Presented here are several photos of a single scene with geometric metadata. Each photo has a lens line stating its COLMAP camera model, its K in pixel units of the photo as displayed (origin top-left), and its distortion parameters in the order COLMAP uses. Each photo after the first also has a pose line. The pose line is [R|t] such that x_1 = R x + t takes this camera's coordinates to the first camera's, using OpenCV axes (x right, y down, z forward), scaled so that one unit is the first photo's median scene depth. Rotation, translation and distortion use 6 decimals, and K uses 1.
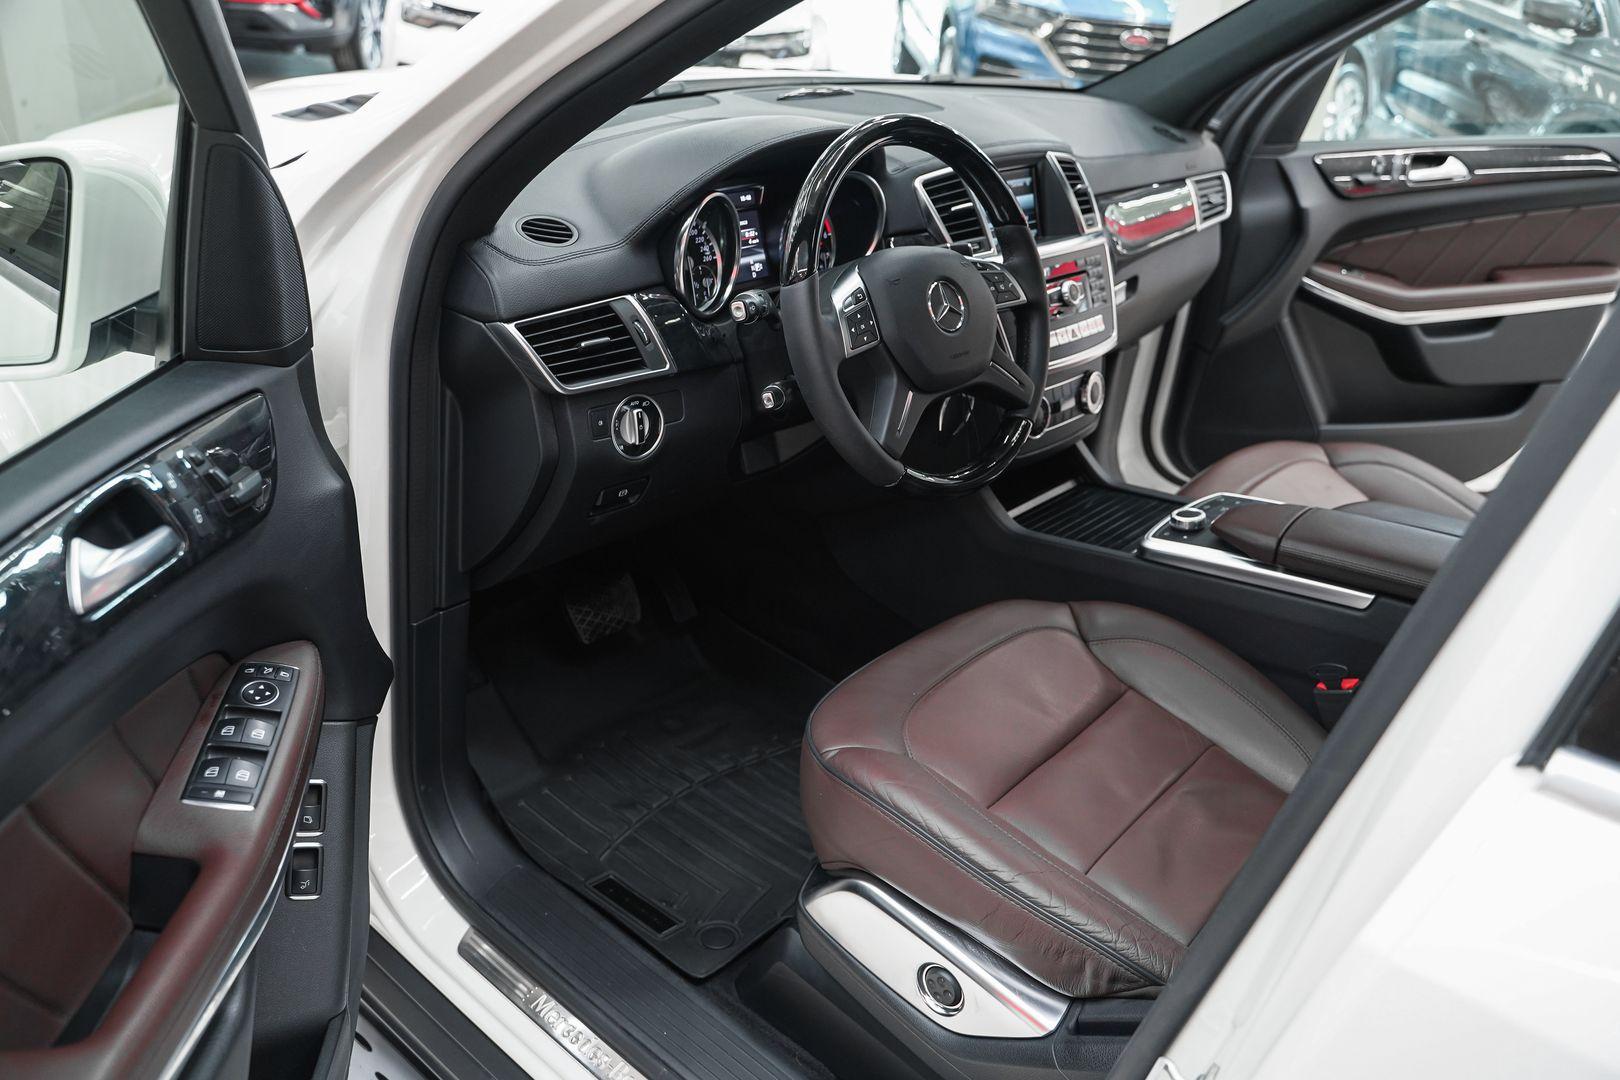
lens RADIAL K [[1307.0, 0, 810.0], [0, 1307.0, 540.0], [0, 0, 1]] dist [-0.122646, 0.104227]
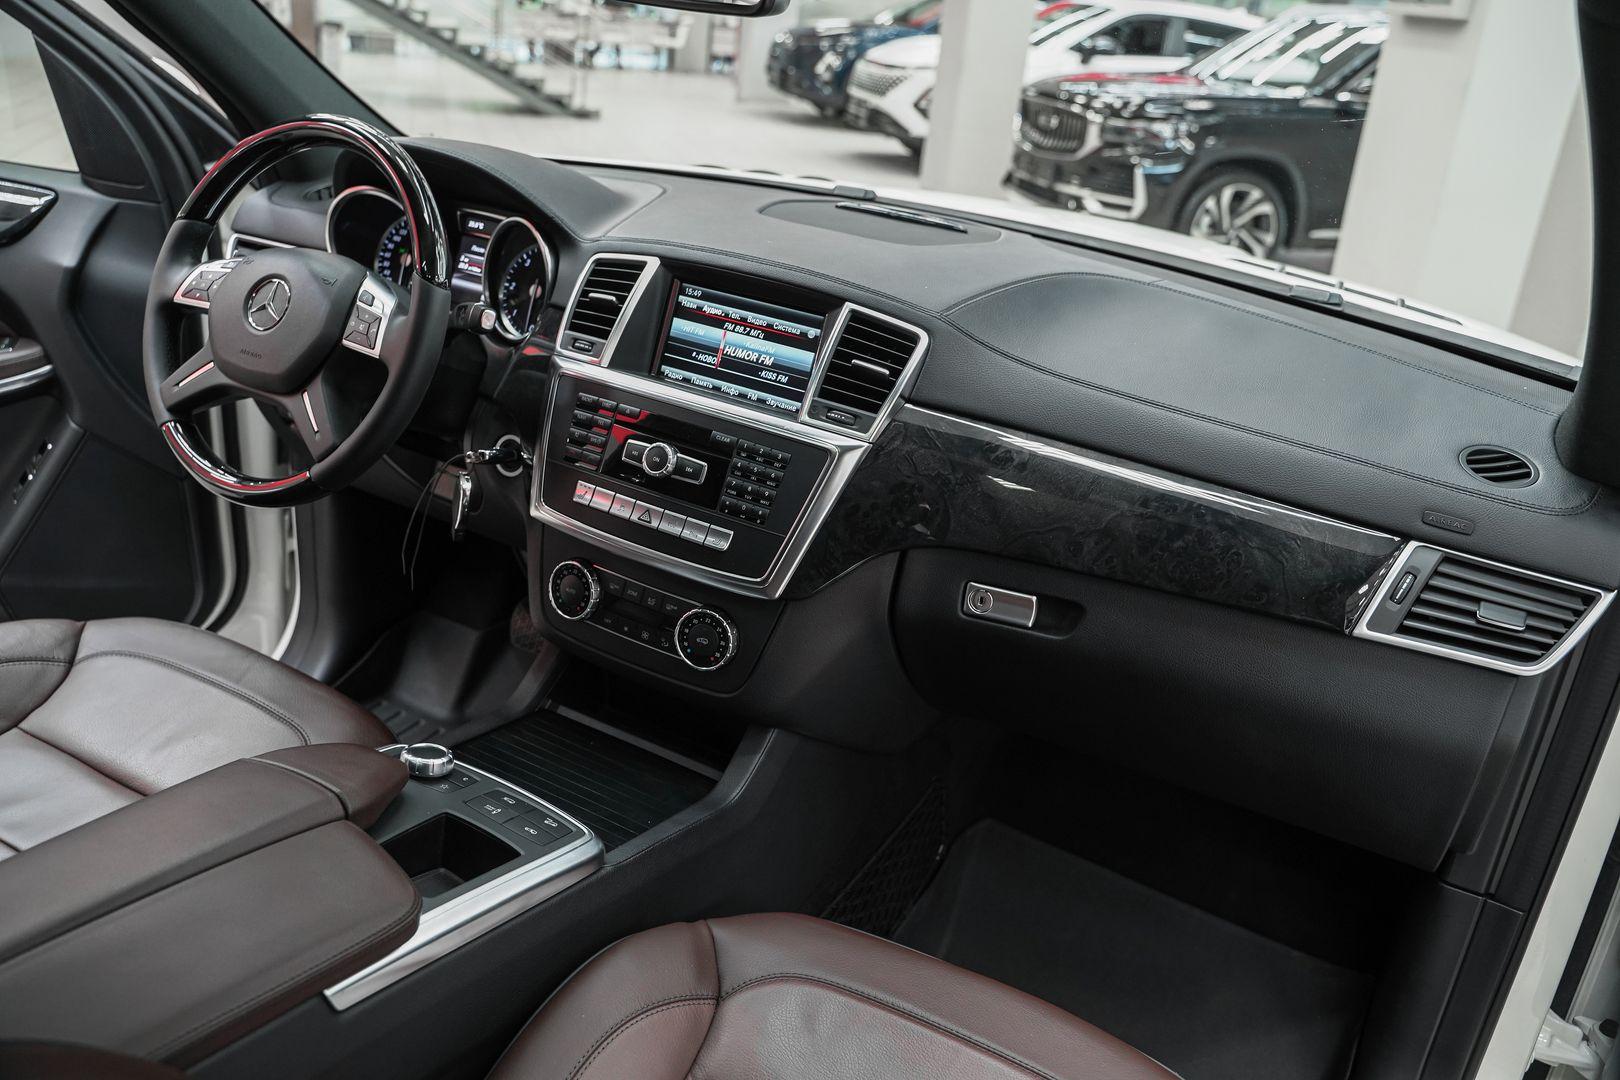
lens RADIAL K [[1307.0, 0, 810.0], [0, 1307.0, 540.0], [0, 0, 1]] dist [-0.122646, 0.104227]
pose [[0.226835, 0.331766, -0.915684, 0.838729], [-0.520035, 0.836204, 0.174145, -0.305001], [0.823474, 0.436686, 0.362210, 0.793468]]
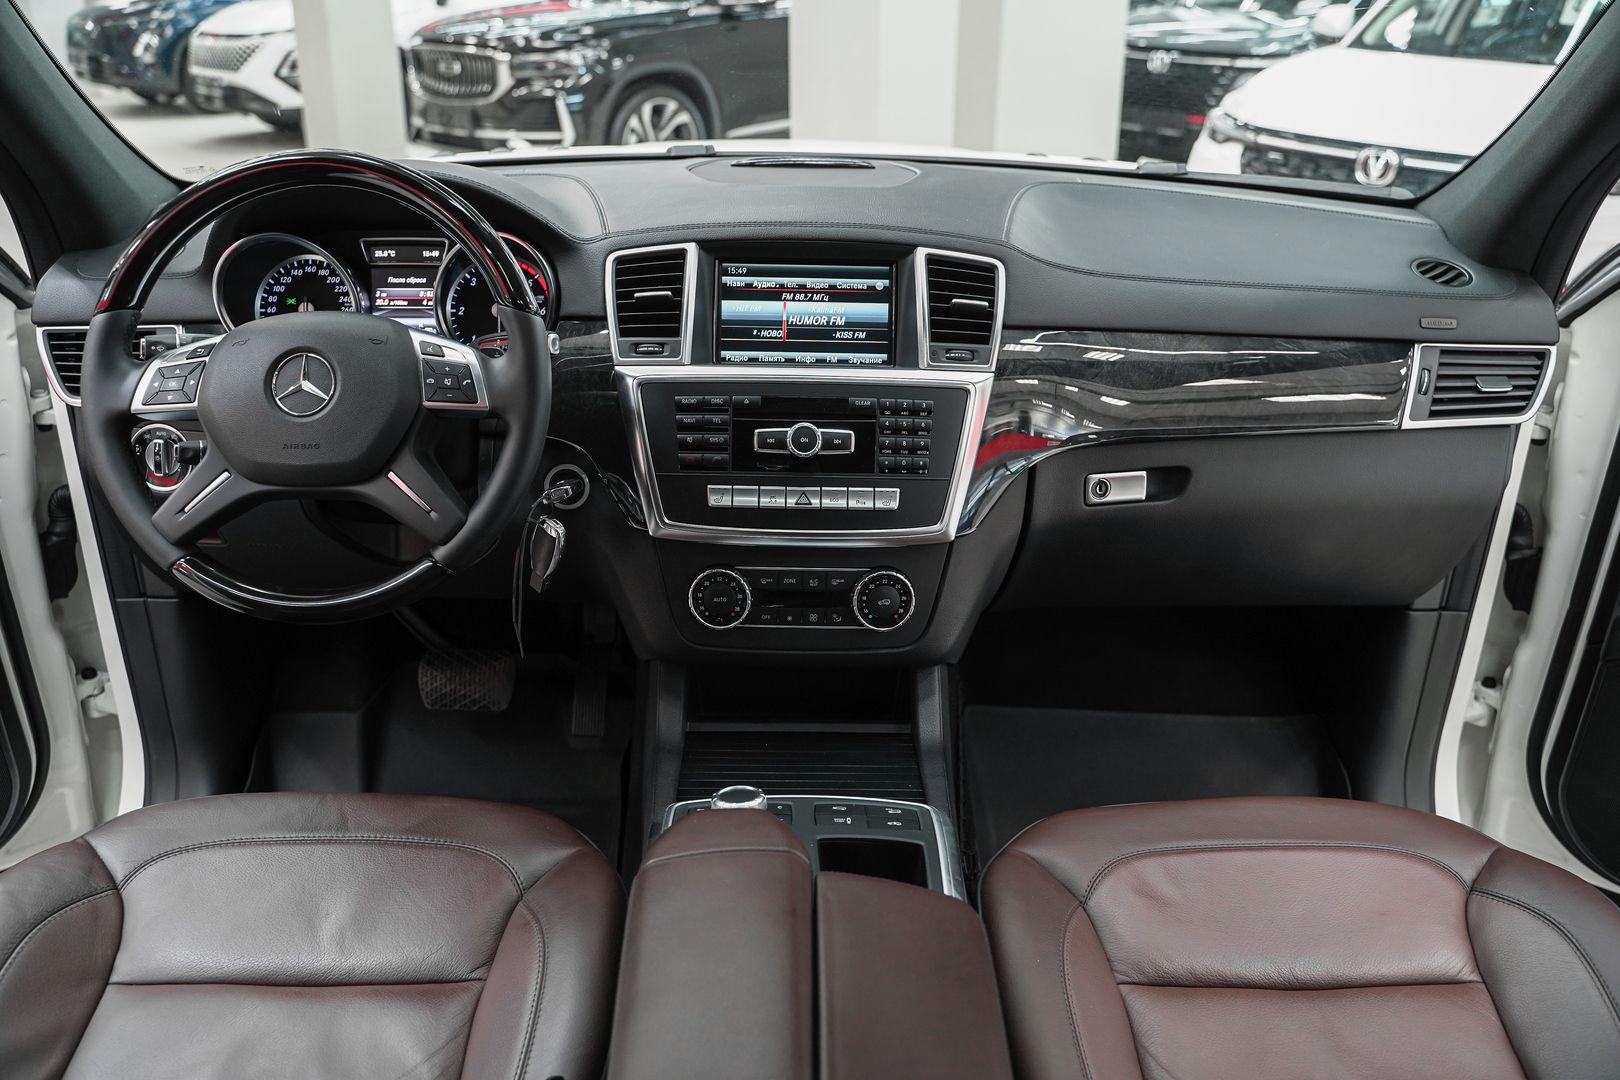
lens RADIAL K [[1307.0, 0, 810.0], [0, 1307.0, 540.0], [0, 0, 1]] dist [-0.122646, 0.104227]
pose [[0.672727, 0.237317, -0.700799, 0.670157], [-0.302777, 0.952527, 0.031913, -0.156131], [0.675104, 0.190718, 0.712644, 0.495361]]
